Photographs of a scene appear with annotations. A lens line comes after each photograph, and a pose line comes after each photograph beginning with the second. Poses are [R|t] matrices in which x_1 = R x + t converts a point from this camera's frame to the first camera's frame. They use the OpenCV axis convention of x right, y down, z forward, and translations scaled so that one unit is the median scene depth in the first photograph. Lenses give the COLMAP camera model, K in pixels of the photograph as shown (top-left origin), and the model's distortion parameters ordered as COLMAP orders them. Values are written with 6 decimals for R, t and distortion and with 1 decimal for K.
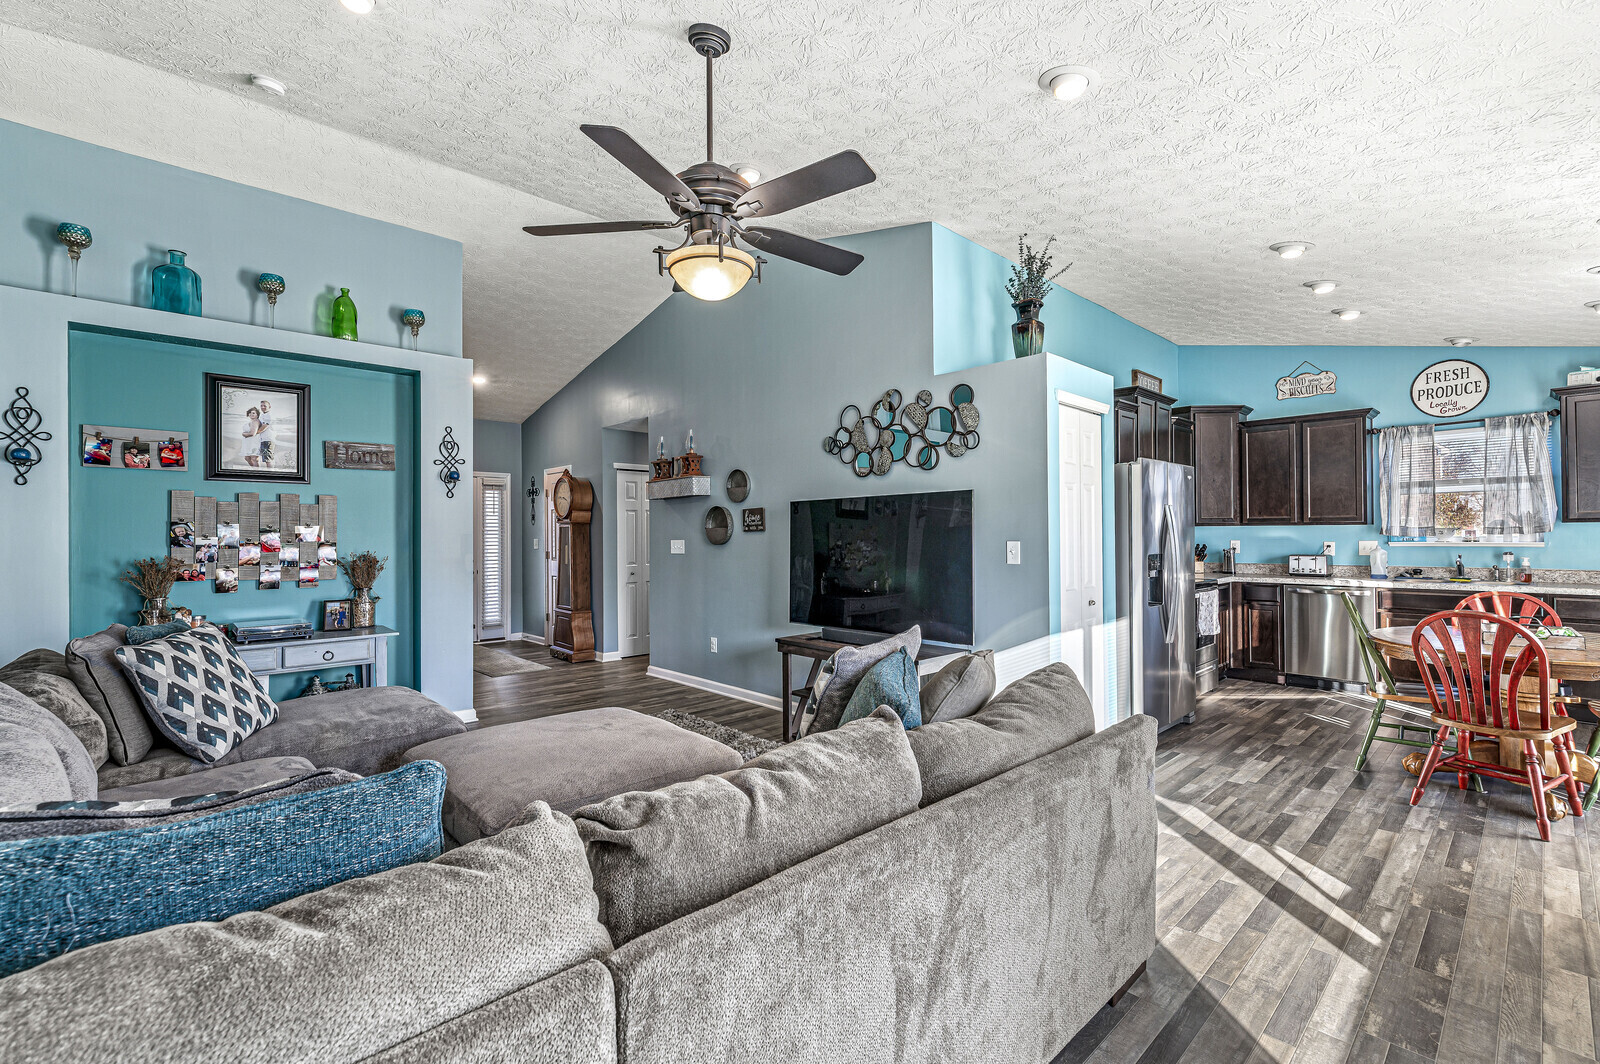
lens RADIAL K [[695.1, 0, 797.6], [0, 695.1, 530.8], [0, 0, 1]] dist [-0.002347, 0.000749]
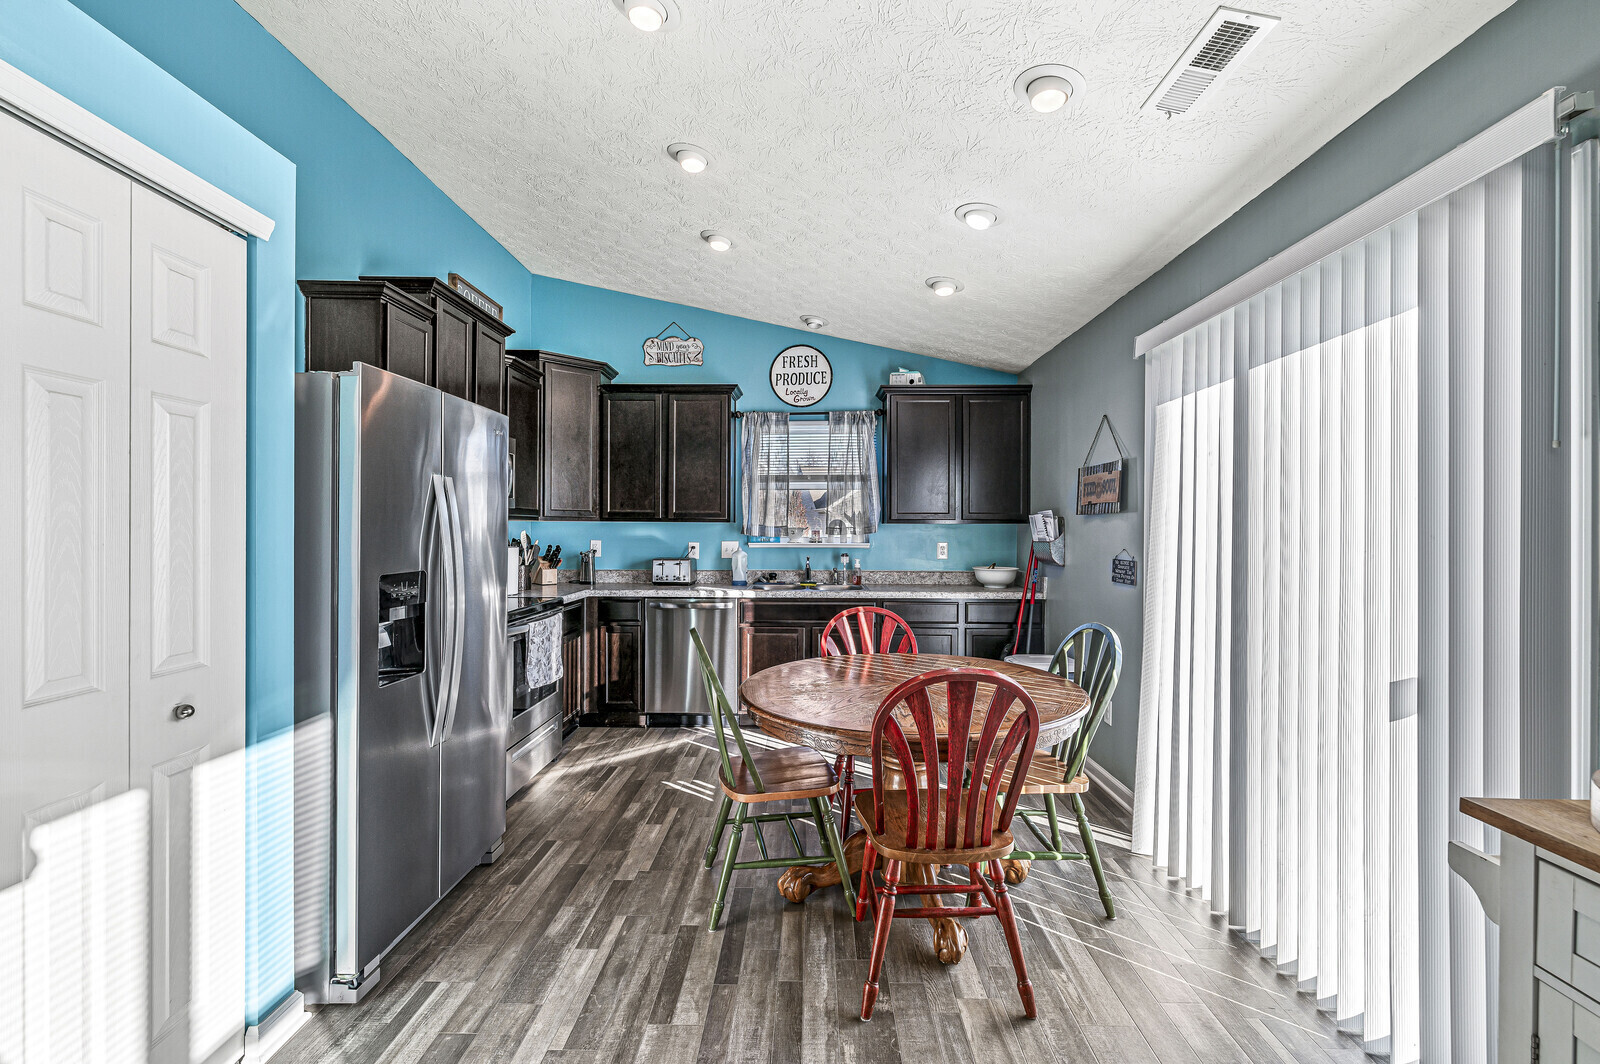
lens RADIAL K [[695.1, 0, 802.2], [0, 695.1, 530.0], [0, 0, 1]] dist [-0.002347, 0.000749]
pose [[0.691720, 0.011550, 0.722074, 0.284629], [-0.014429, 0.999894, -0.002172, 0.000912], [-0.722022, -0.008916, 0.691813, 0.369989]]
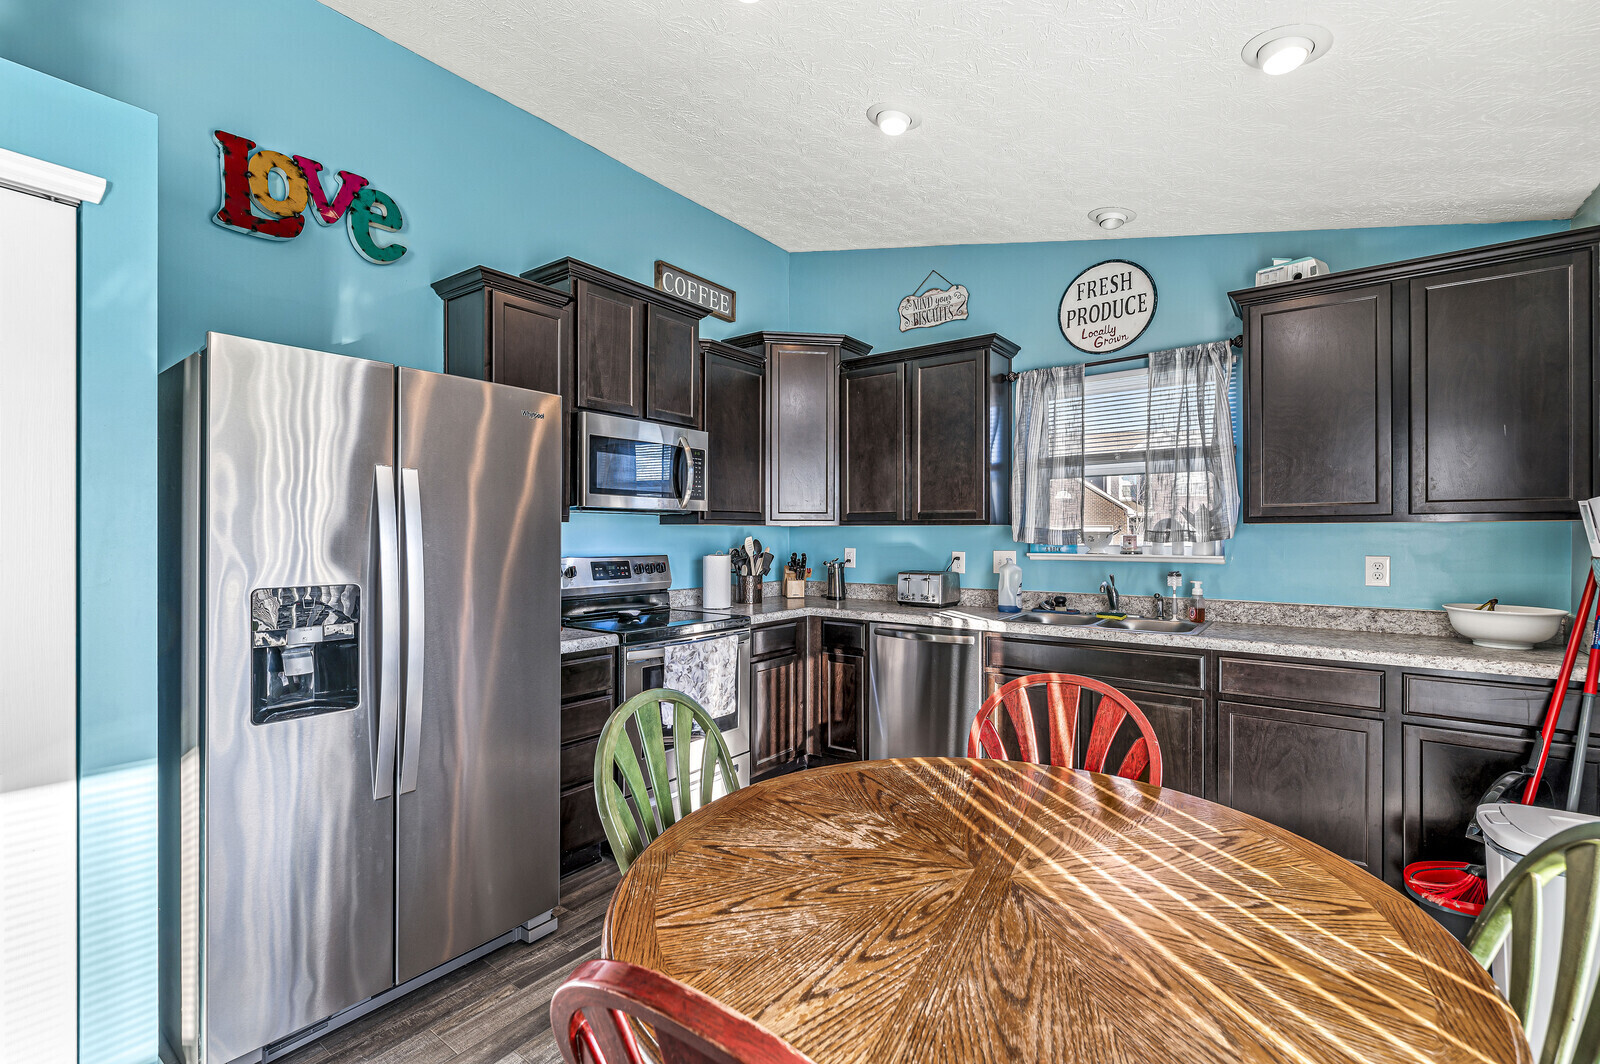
lens RADIAL K [[695.1, 0, 800.1], [0, 695.1, 536.0], [0, 0, 1]] dist [-0.002347, 0.000749]
pose [[0.984229, 0.010536, 0.176585, 0.576091], [-0.011611, 0.999920, 0.005055, -0.000248], [-0.176517, -0.007025, 0.984272, 0.446163]]
